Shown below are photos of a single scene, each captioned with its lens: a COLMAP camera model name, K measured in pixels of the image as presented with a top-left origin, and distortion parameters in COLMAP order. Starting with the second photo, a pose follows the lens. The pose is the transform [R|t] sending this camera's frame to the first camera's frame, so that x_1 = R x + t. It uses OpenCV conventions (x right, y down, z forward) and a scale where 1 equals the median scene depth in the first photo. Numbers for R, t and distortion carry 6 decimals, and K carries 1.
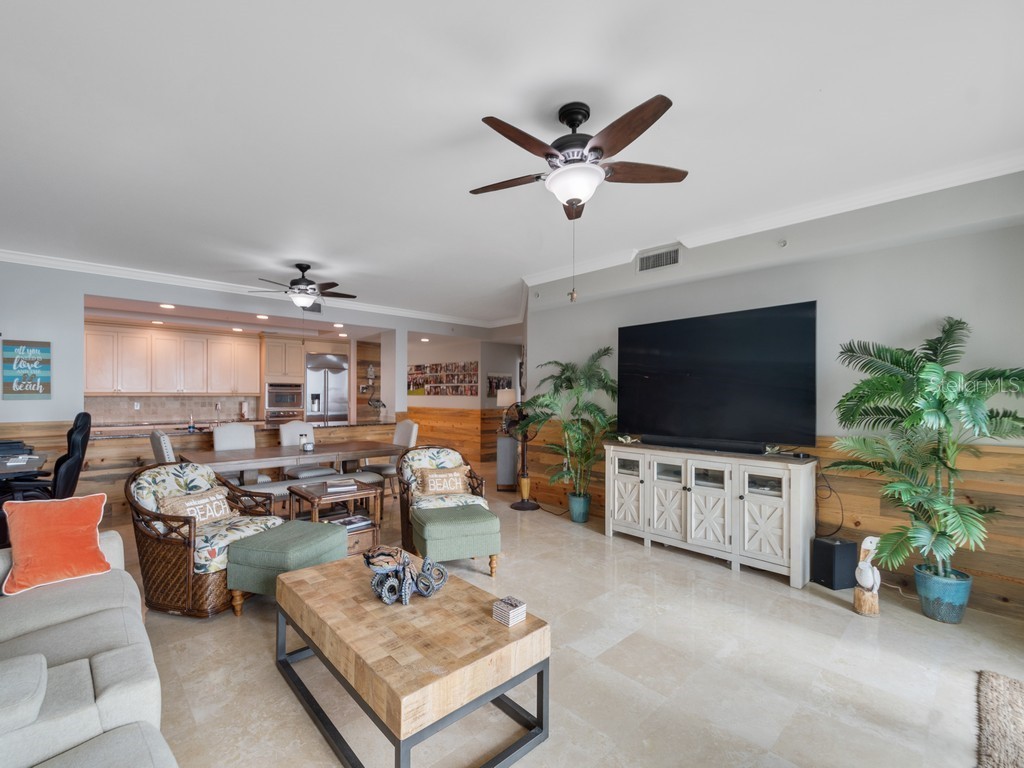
lens RADIAL K [[451.1, 0, 496.0], [0, 451.1, 391.8], [0, 0, 1]] dist [0.007248, -0.003682]
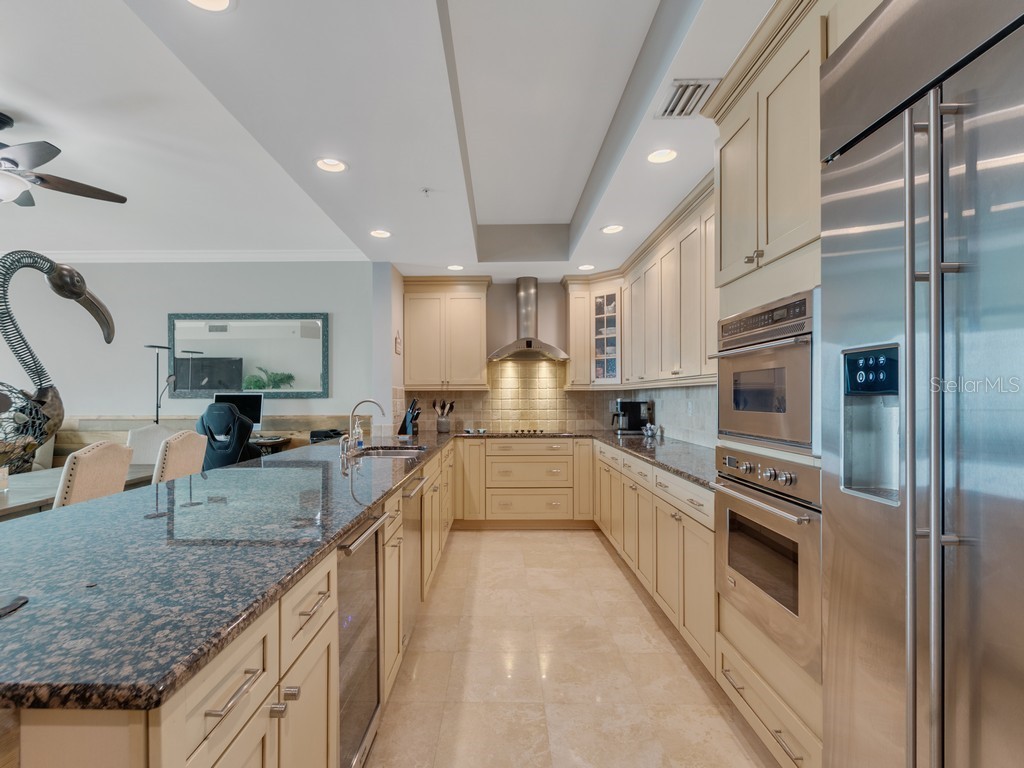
lens RADIAL K [[504.0, 0, 494.4], [0, 504.0, 400.0], [0, 0, 1]] dist [0.002547, 0.002295]
pose [[-0.671026, -0.000178, -0.741434, -0.240400], [0.000768, 0.999999, -0.000935, 0.019175], [0.741433, -0.001197, -0.671026, 1.057136]]
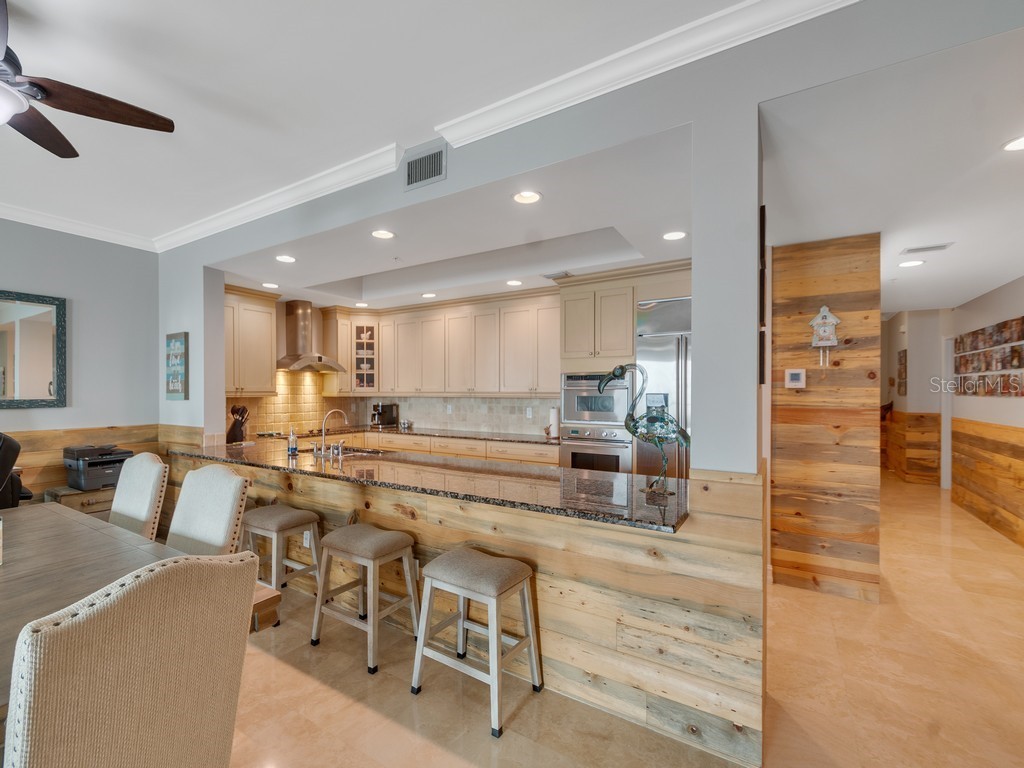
lens RADIAL K [[451.1, 0, 491.7], [0, 451.1, 398.2], [0, 0, 1]] dist [0.007248, -0.003682]
pose [[0.277840, 0.007878, -0.960595, -0.021176], [0.003943, 0.999949, 0.009341, 0.004348], [0.960619, -0.006383, 0.277795, 0.752515]]
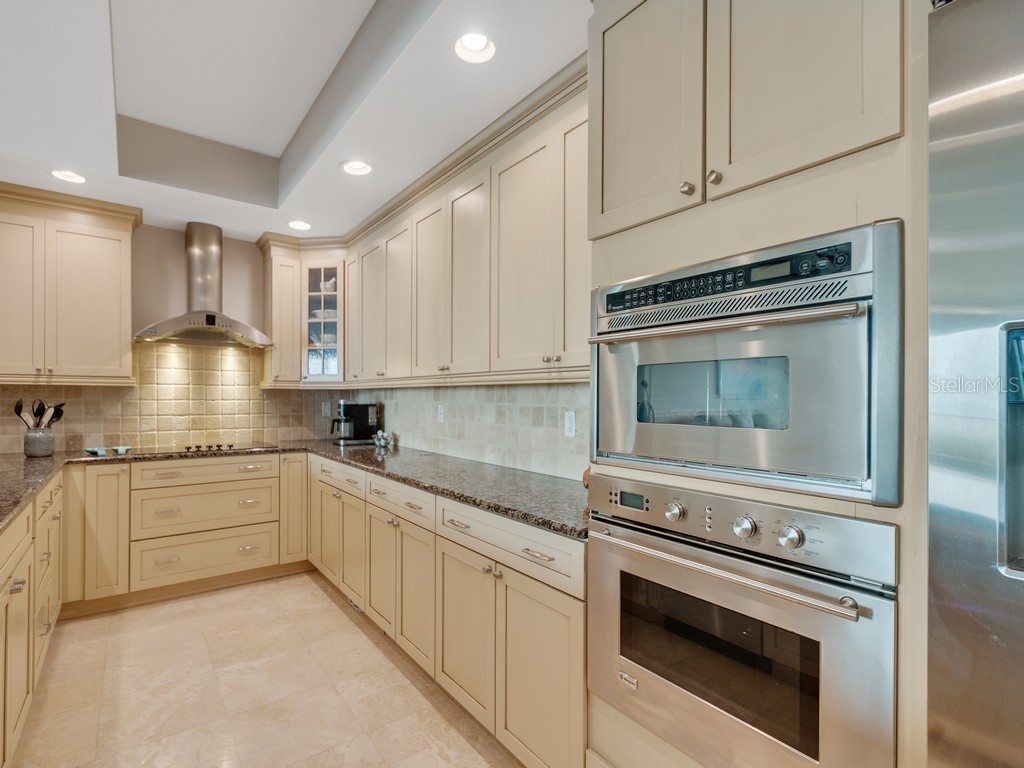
lens RADIAL K [[488.1, 0, 495.2], [0, 488.1, 398.8], [0, 0, 1]] dist [0.008810, -0.004486]
pose [[-0.088262, -0.004294, -0.996088, -0.332583], [-0.002690, 0.999988, -0.004073, 0.017570], [0.996094, 0.002320, -0.088273, 0.955530]]
